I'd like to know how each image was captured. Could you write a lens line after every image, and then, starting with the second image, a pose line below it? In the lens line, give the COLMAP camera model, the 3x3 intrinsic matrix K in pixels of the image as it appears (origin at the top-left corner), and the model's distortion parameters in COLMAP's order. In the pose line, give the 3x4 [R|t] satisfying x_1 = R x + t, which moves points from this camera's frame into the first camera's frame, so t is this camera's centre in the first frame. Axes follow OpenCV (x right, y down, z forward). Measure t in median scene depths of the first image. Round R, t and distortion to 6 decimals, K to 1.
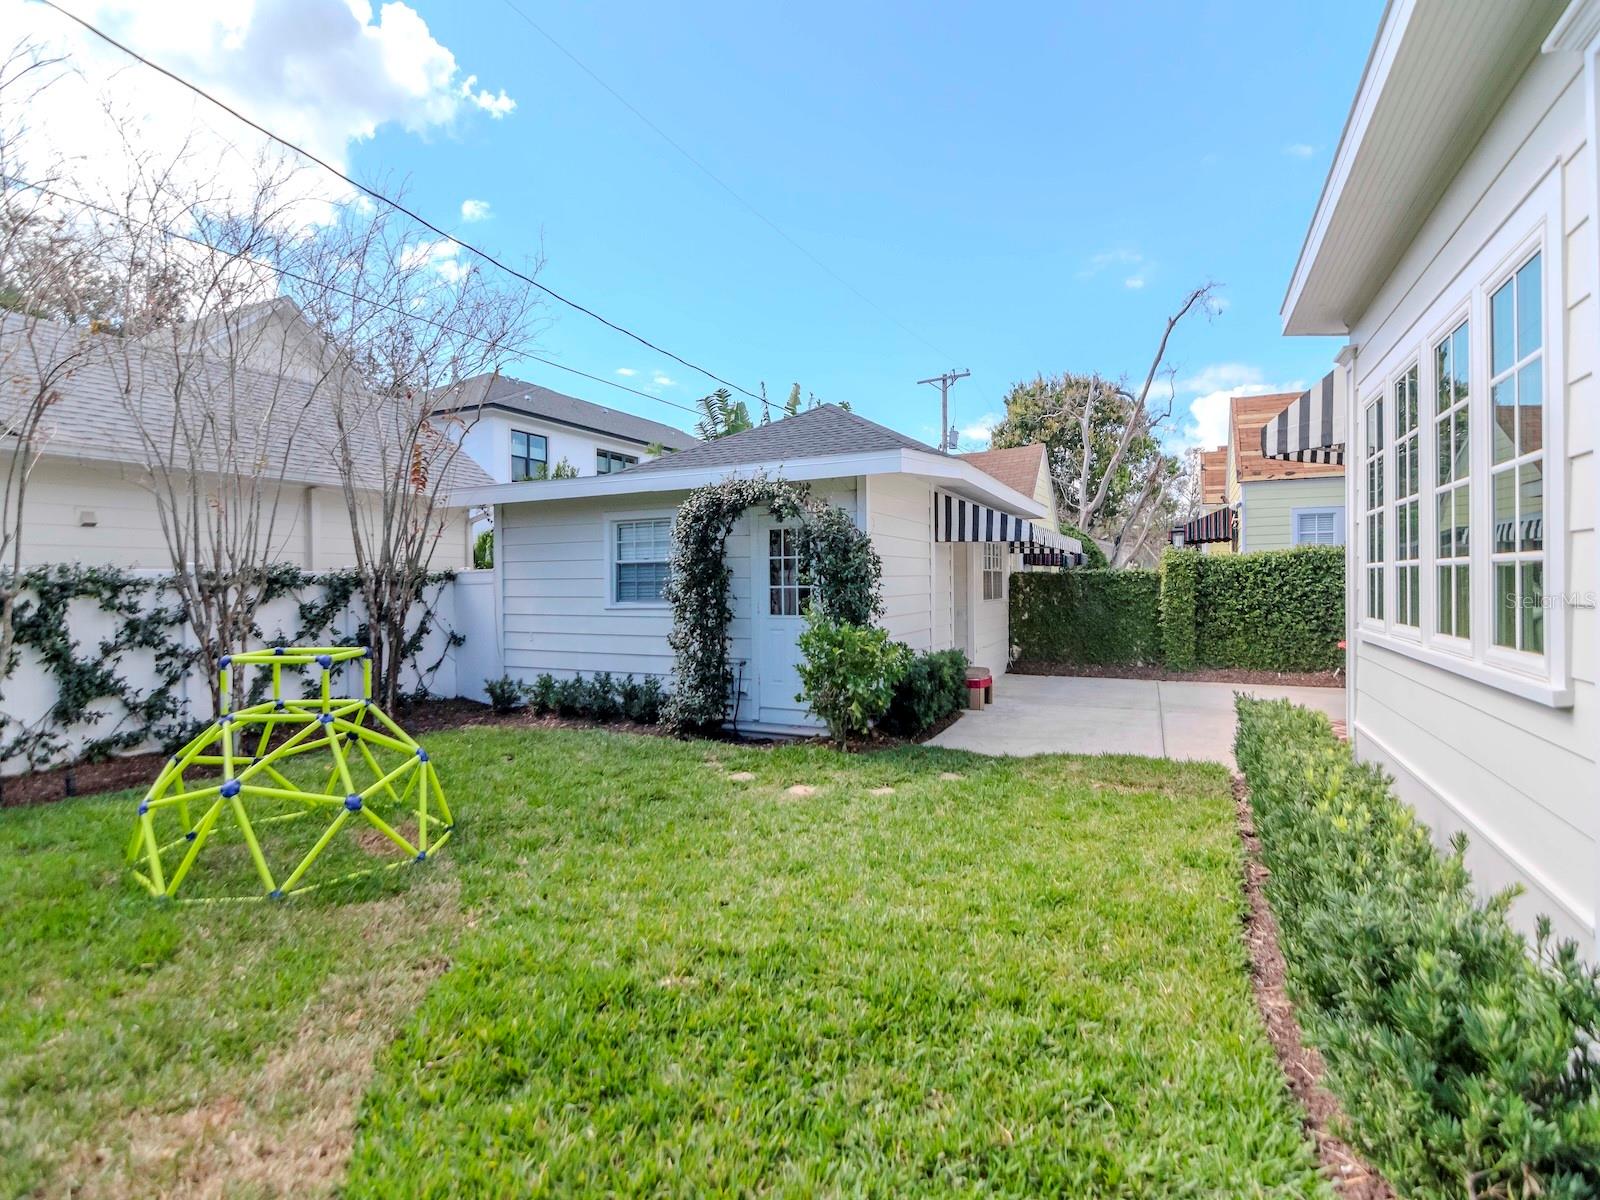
lens RADIAL K [[801.8, 0, 817.5], [0, 801.8, 601.1], [0, 0, 1]] dist [-0.006018, -0.002114]
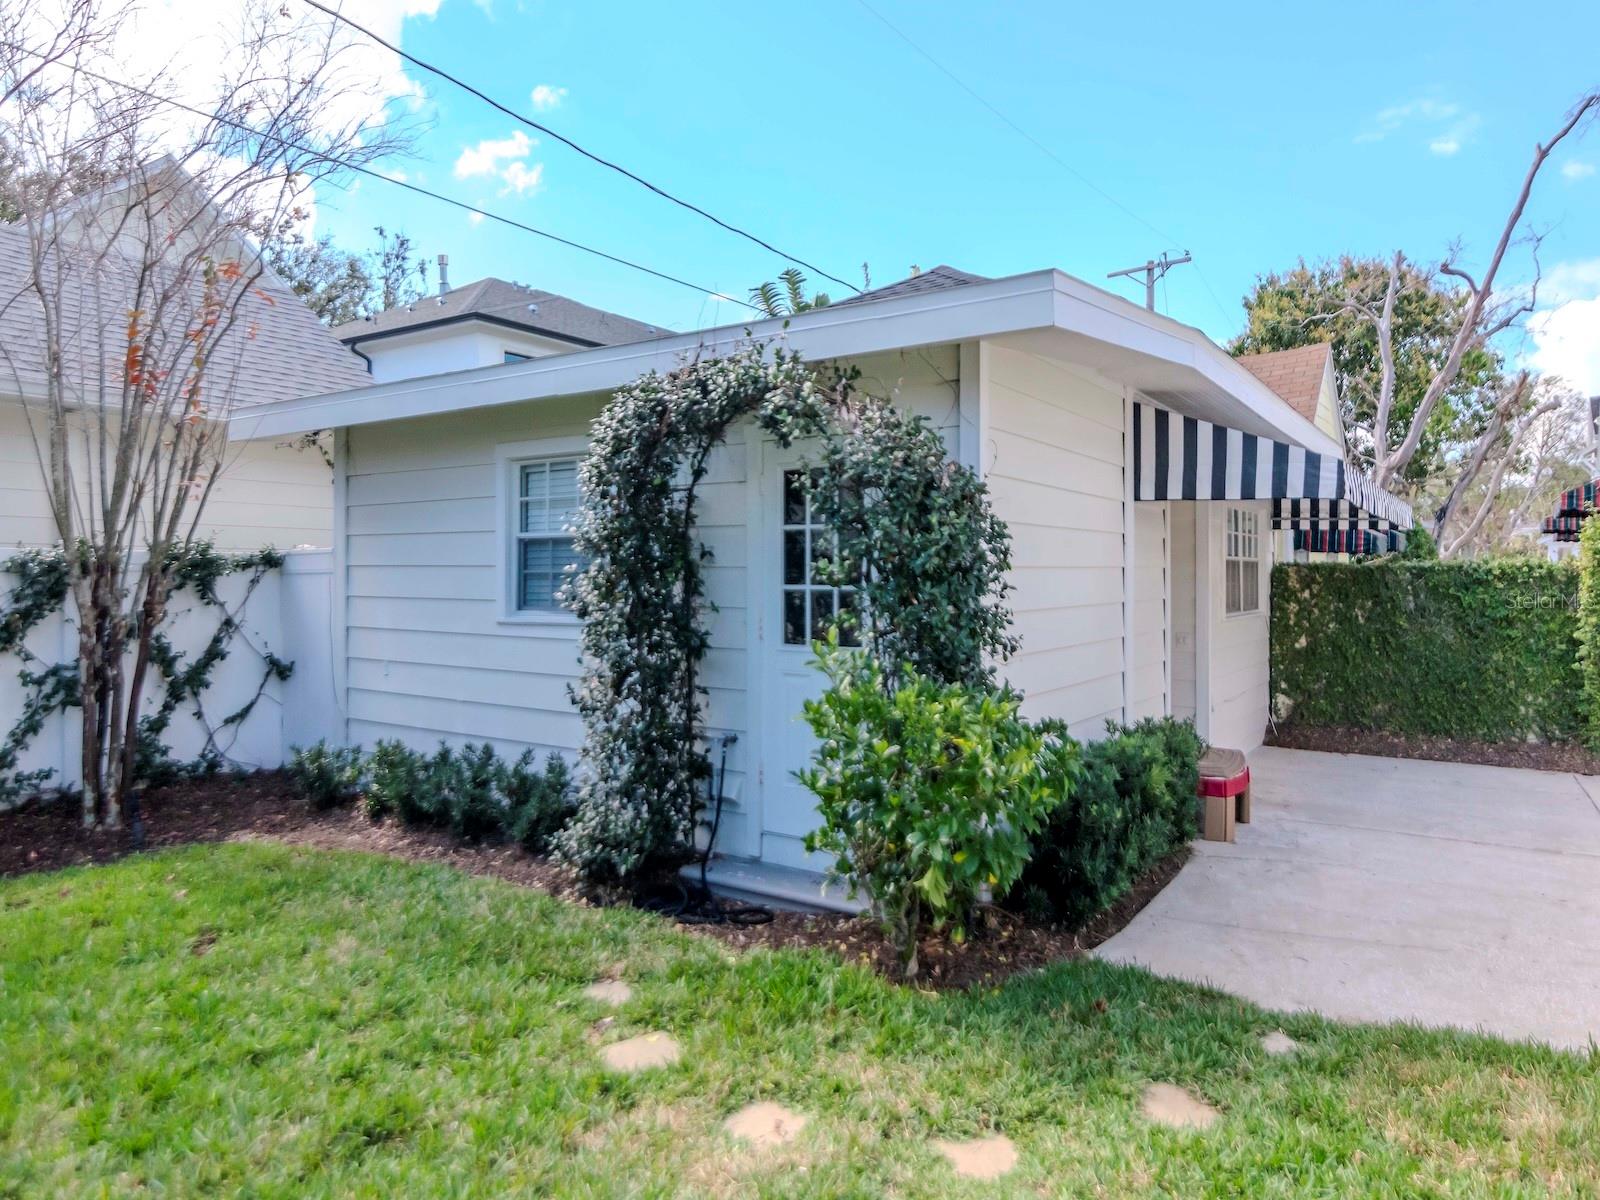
lens RADIAL K [[1044.8, 0, 808.8], [0, 1044.8, 565.7], [0, 0, 1]] dist [-0.001654, -0.002087]
pose [[0.987858, 0.010443, -0.155011, 0.050041], [-0.015343, 0.999419, -0.030449, -0.010591], [0.154603, 0.032458, 0.987443, 0.342533]]
